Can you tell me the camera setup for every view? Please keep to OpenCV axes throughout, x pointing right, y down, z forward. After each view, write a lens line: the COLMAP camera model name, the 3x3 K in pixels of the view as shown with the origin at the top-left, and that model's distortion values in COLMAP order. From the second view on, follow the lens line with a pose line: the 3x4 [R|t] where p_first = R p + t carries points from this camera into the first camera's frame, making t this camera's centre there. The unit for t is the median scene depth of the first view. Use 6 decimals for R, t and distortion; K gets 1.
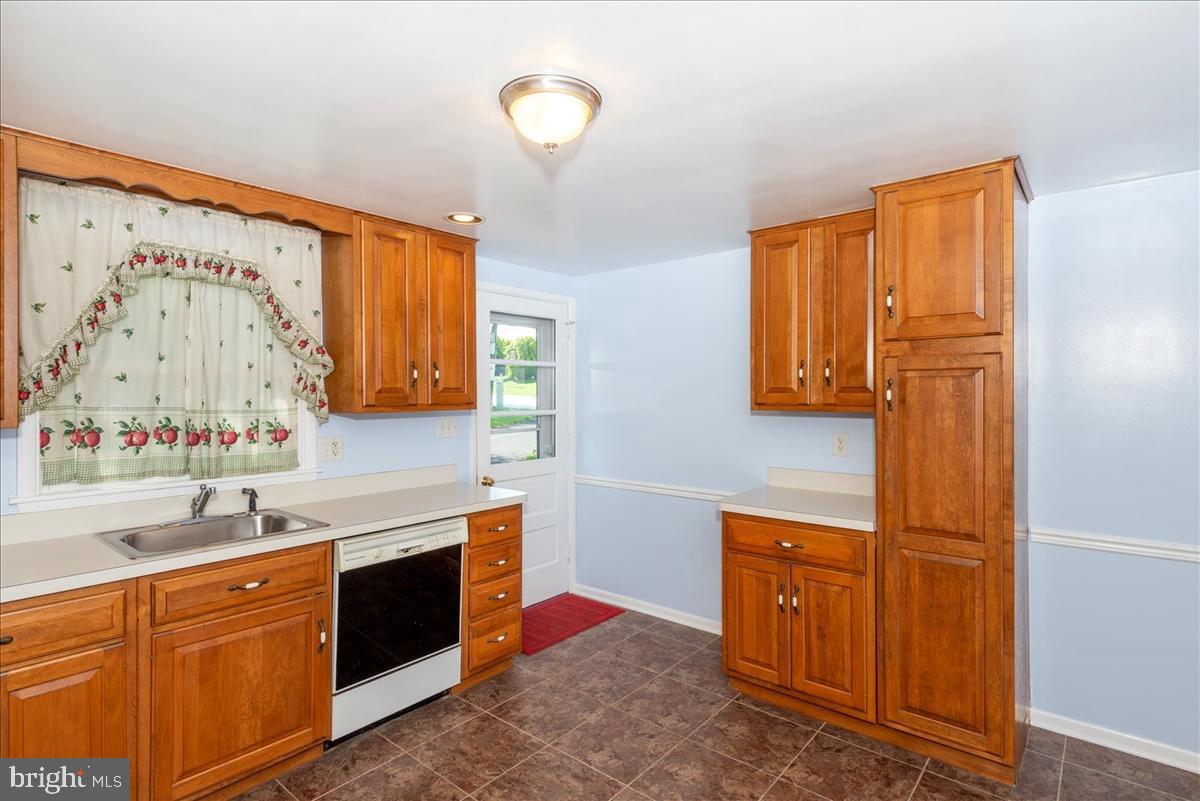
lens RADIAL K [[610.9, 0, 609.5], [0, 610.9, 399.2], [0, 0, 1]] dist [0.013677, 0.000283]
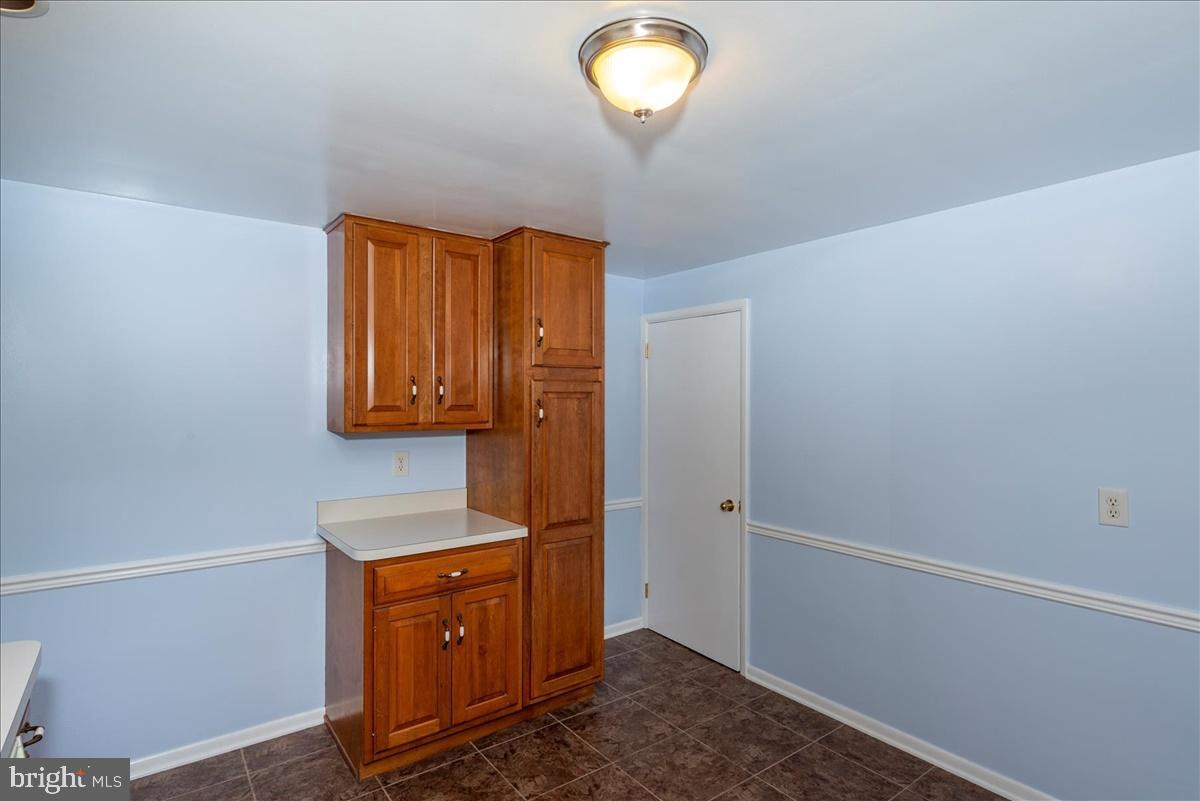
lens RADIAL K [[610.6, 0, 602.5], [0, 610.6, 403.7], [0, 0, 1]] dist [0.002568, -0.000221]
pose [[0.225961, 0.000190, 0.974136, -0.613594], [0.007871, 0.999967, -0.002020, -0.020885], [-0.974105, 0.008124, 0.225952, 0.609294]]
